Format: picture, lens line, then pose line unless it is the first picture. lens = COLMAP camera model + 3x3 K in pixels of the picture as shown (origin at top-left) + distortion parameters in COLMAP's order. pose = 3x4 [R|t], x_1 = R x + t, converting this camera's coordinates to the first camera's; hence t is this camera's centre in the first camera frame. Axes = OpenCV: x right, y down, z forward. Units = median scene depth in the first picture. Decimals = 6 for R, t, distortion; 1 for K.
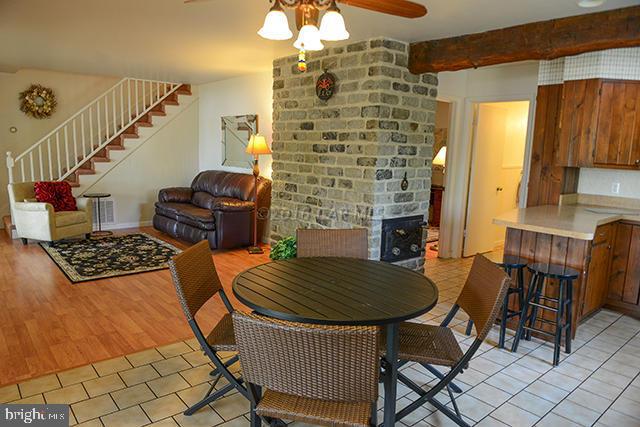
lens RADIAL K [[438.7, 0, 314.1], [0, 438.7, 219.8], [0, 0, 1]] dist [-0.045562, -0.002810]
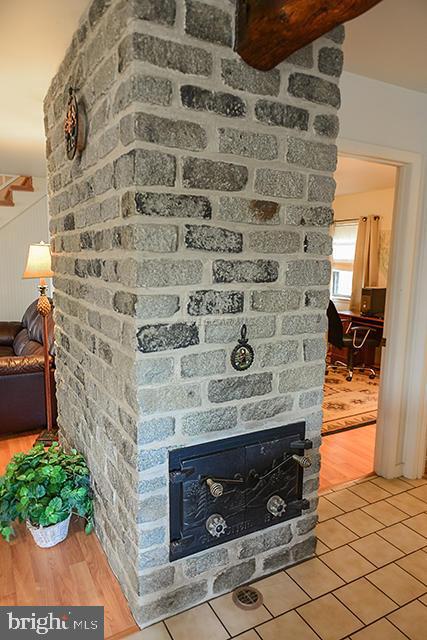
lens RADIAL K [[430.9, 0, 214.6], [0, 430.9, 323.3], [0, 0, 1]] dist [0.013230, -0.002073]
pose [[0.980860, 0.011229, -0.194392, 0.266324], [-0.014633, 0.999764, -0.016085, -0.107325], [0.194165, 0.018622, 0.980792, 0.626498]]
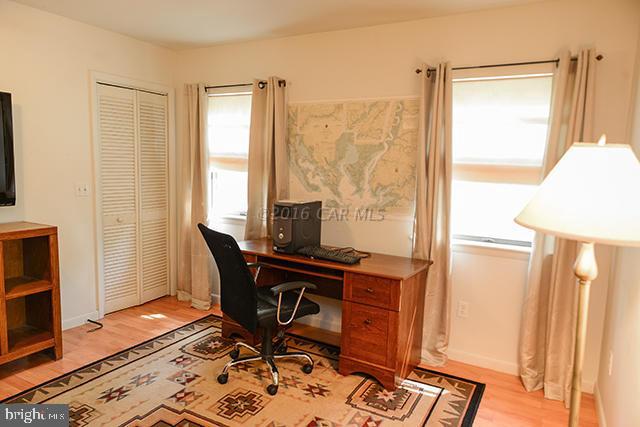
lens RADIAL K [[436.1, 0, 319.3], [0, 436.1, 214.8], [0, 0, 1]] dist [0.006826, -0.001098]
pose [[0.932256, -0.048735, 0.358502, 0.256406], [0.058105, 0.998192, -0.015403, -0.206496], [-0.357103, 0.035191, 0.933402, 1.283094]]
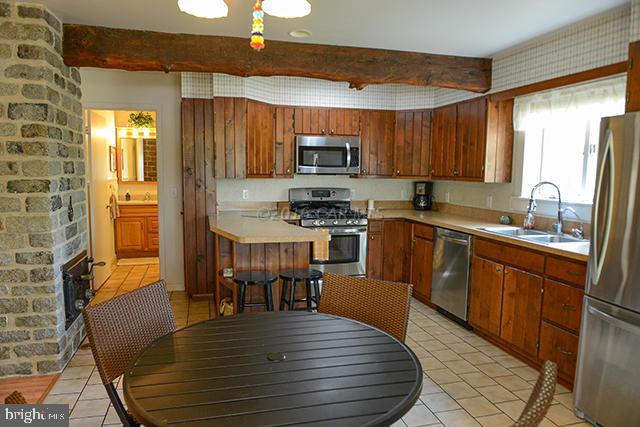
lens RADIAL K [[438.7, 0, 314.1], [0, 438.7, 219.8], [0, 0, 1]] dist [-0.045562, -0.002810]
pose [[0.432670, -0.128483, 0.892350, -0.275870], [0.147509, 0.986543, 0.070523, -0.062902], [-0.889403, 0.101117, 0.445800, 0.320530]]
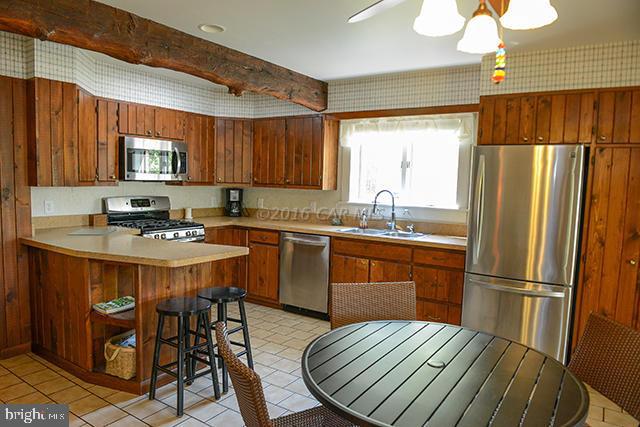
lens RADIAL K [[438.7, 0, 314.1], [0, 438.7, 219.8], [0, 0, 1]] dist [-0.045562, -0.002810]
pose [[-0.274931, -0.128359, 0.952857, -0.301797], [0.117078, 0.979204, 0.165689, -0.131378], [-0.954309, 0.157111, -0.254186, 0.707751]]
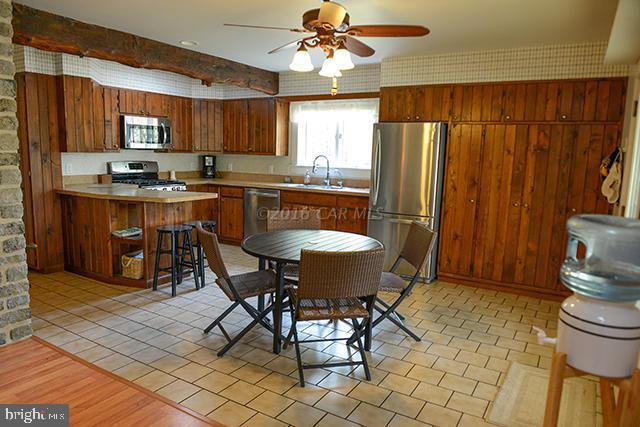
lens RADIAL K [[438.7, 0, 314.1], [0, 438.7, 219.8], [0, 0, 1]] dist [-0.045562, -0.002810]
pose [[-0.318968, -0.185529, 0.929429, -0.660131], [0.115370, 0.965760, 0.232374, -0.136754], [-0.940717, 0.181349, -0.286642, 0.729424]]
